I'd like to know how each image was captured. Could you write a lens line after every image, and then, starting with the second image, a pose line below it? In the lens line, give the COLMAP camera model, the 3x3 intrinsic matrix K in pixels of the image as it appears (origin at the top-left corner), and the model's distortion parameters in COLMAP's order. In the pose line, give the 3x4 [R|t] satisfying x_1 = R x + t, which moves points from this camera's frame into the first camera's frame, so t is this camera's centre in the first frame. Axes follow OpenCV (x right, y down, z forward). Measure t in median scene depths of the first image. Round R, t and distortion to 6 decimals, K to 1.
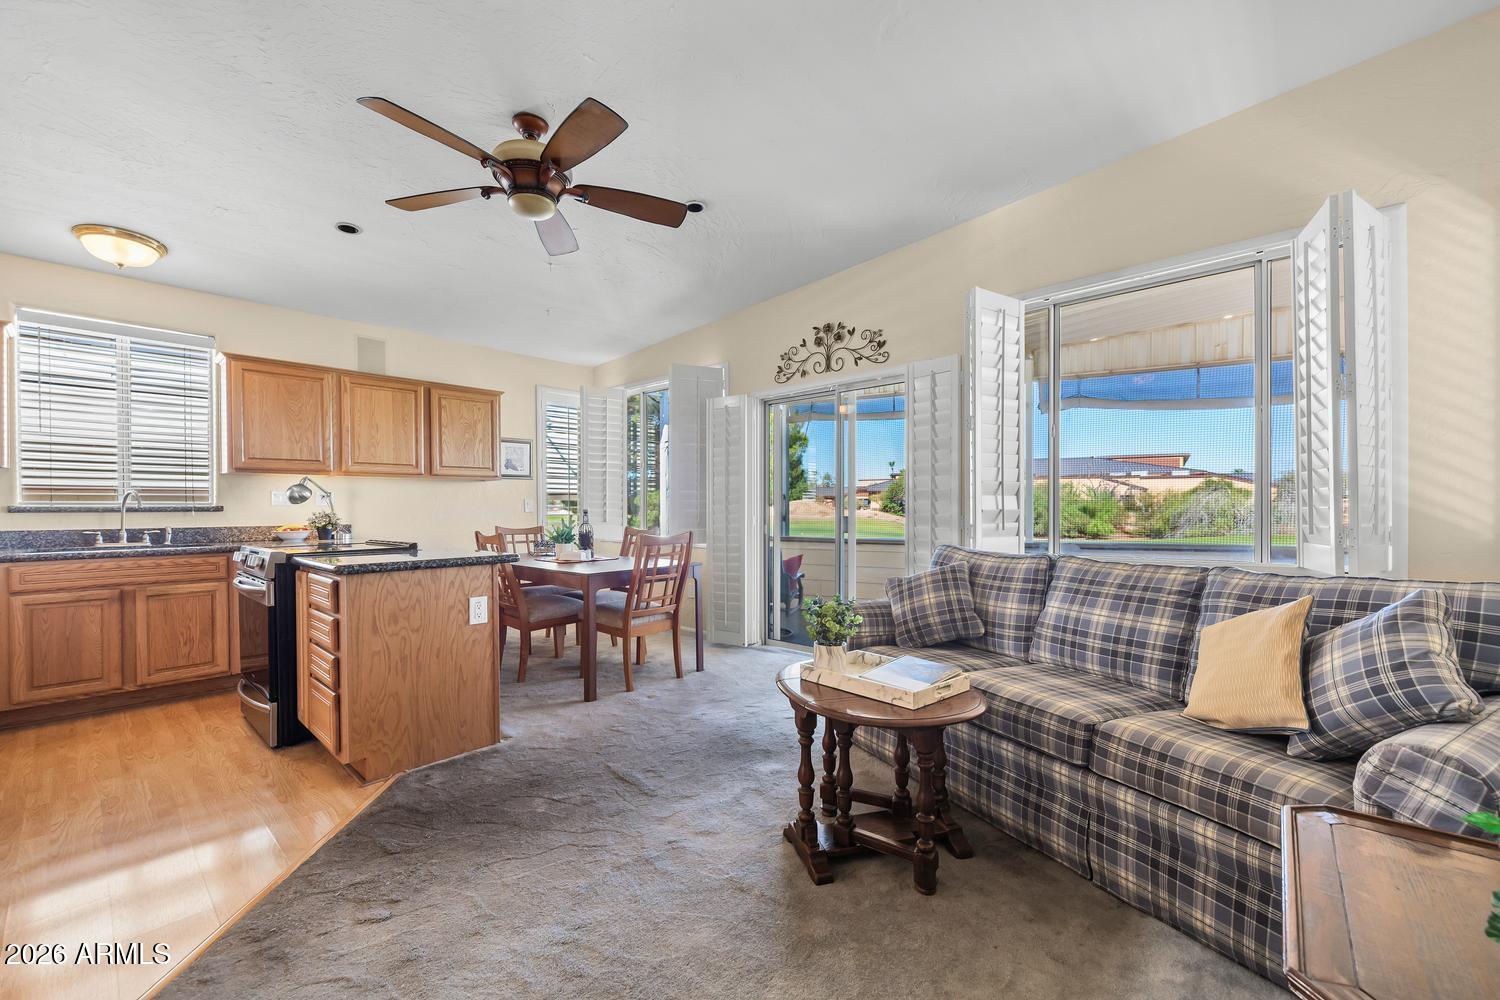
lens RADIAL K [[606.6, 0, 750.3], [0, 606.6, 510.9], [0, 0, 1]] dist [-0.001414, -0.000298]
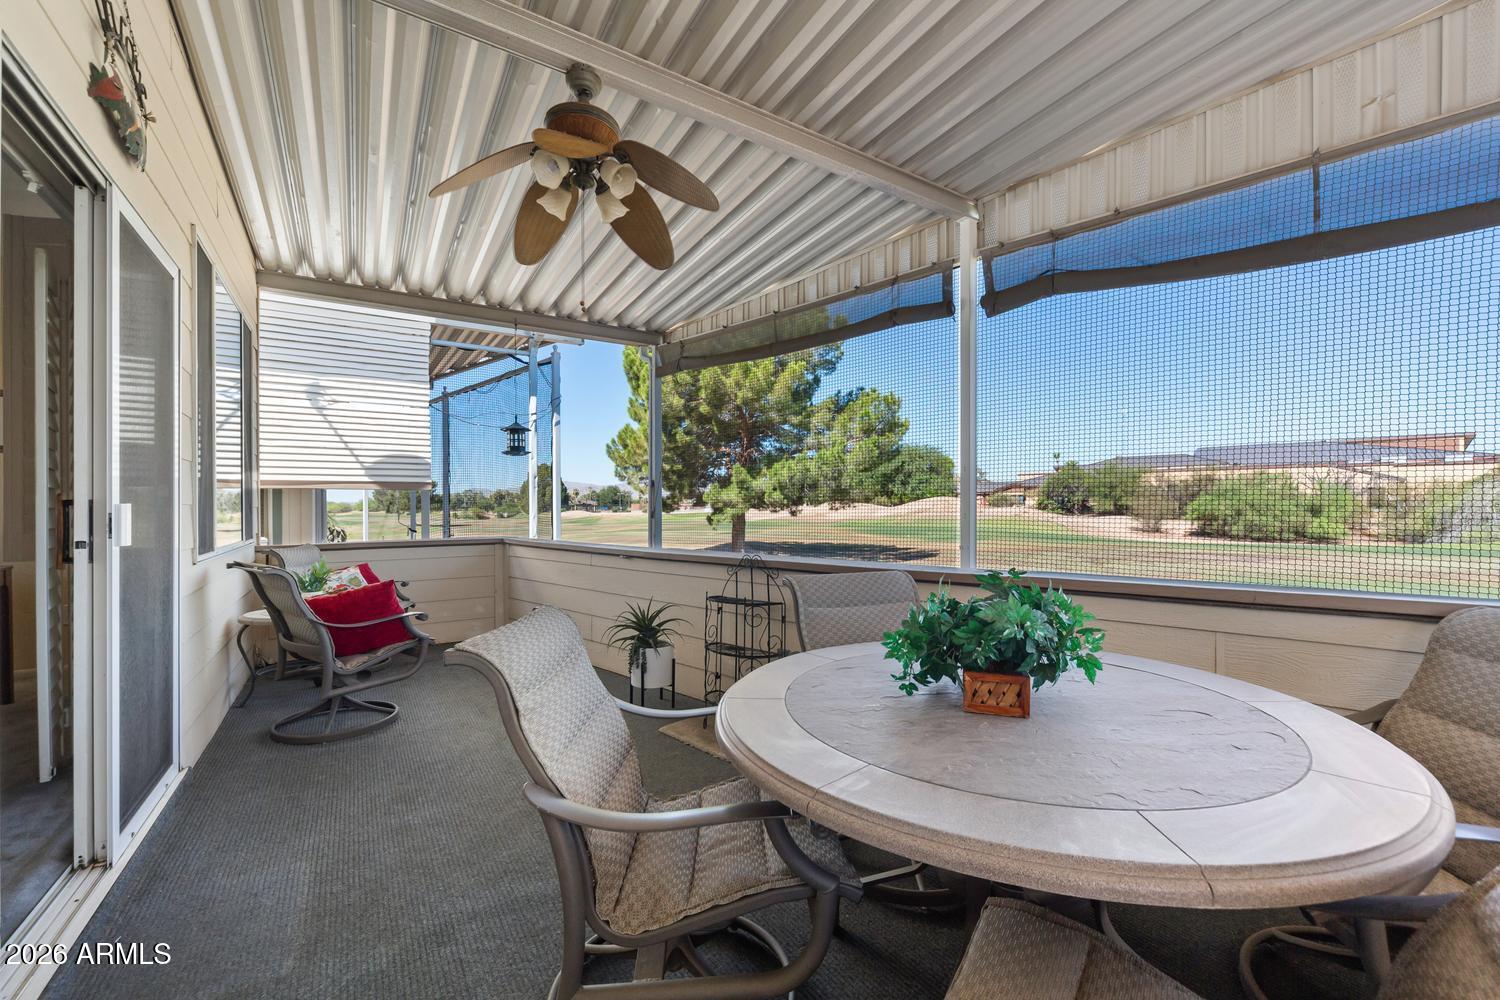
lens RADIAL K [[602.7, 0, 750.0], [0, 602.7, 500.0], [0, 0, 1]] dist [-0.000731, -0.000616]
pose [[0.967315, -0.005092, -0.253527, 0.764759], [0.001352, 0.999888, -0.014925, 0.015887], [0.253574, 0.014094, 0.967213, 0.815286]]
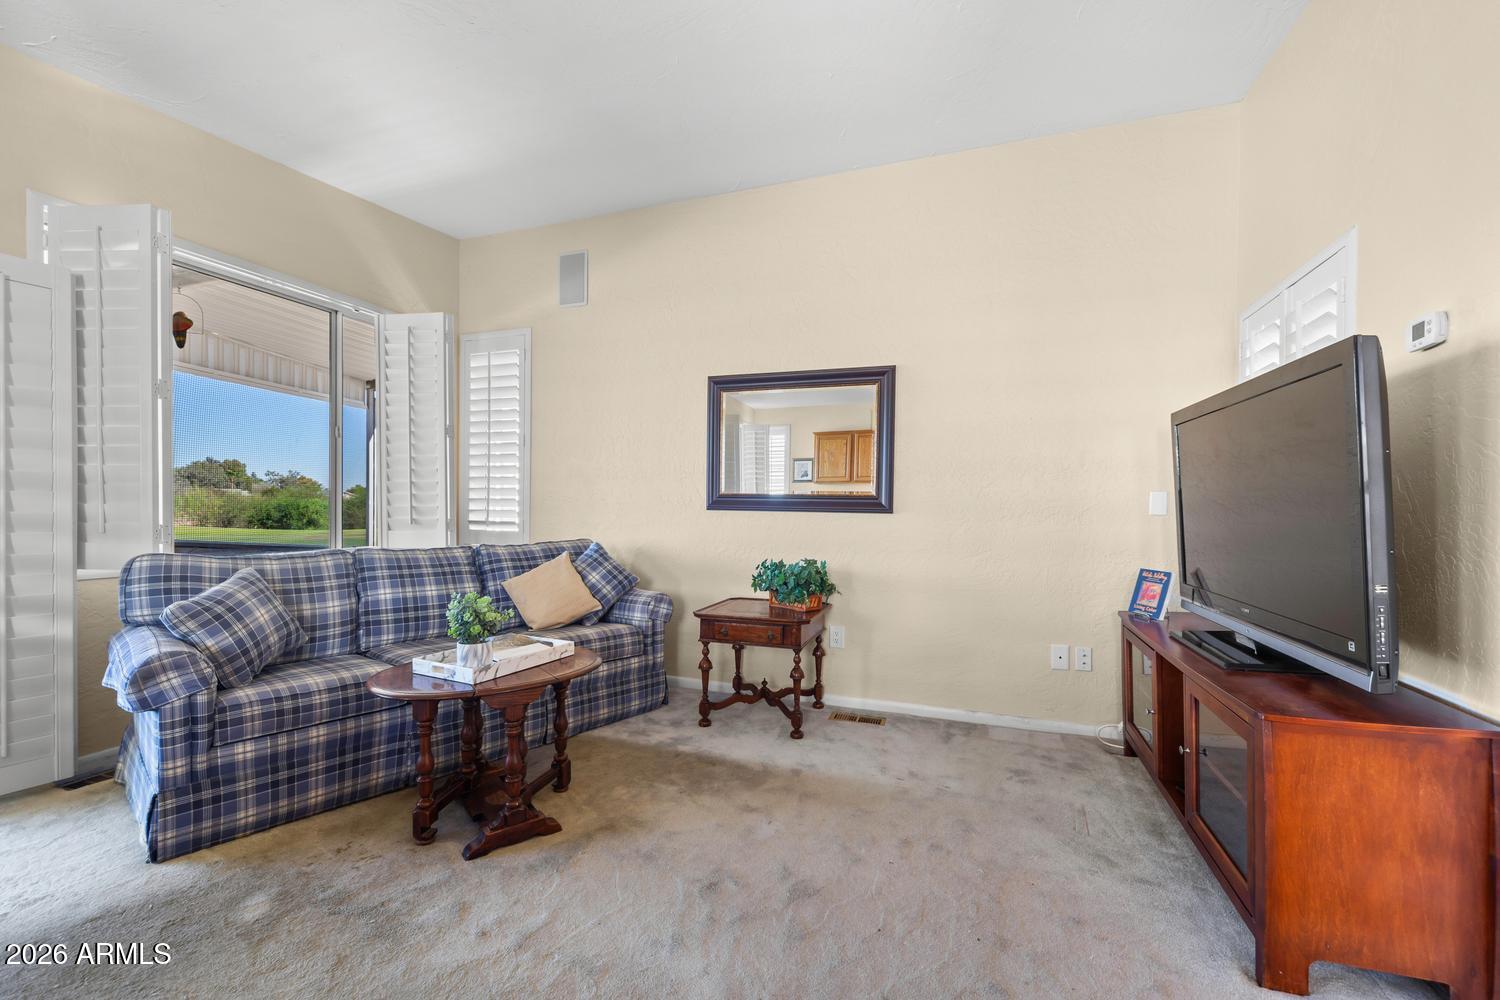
lens RADIAL K [[612.5, 0, 755.5], [0, 612.5, 518.5], [0, 0, 1]] dist [-0.003419, -0.000827]
pose [[-0.383095, -0.010873, 0.923645, -0.533360], [-0.003869, 0.999941, 0.010167, 0.003606], [-0.923701, 0.000321, -0.383115, 0.532347]]
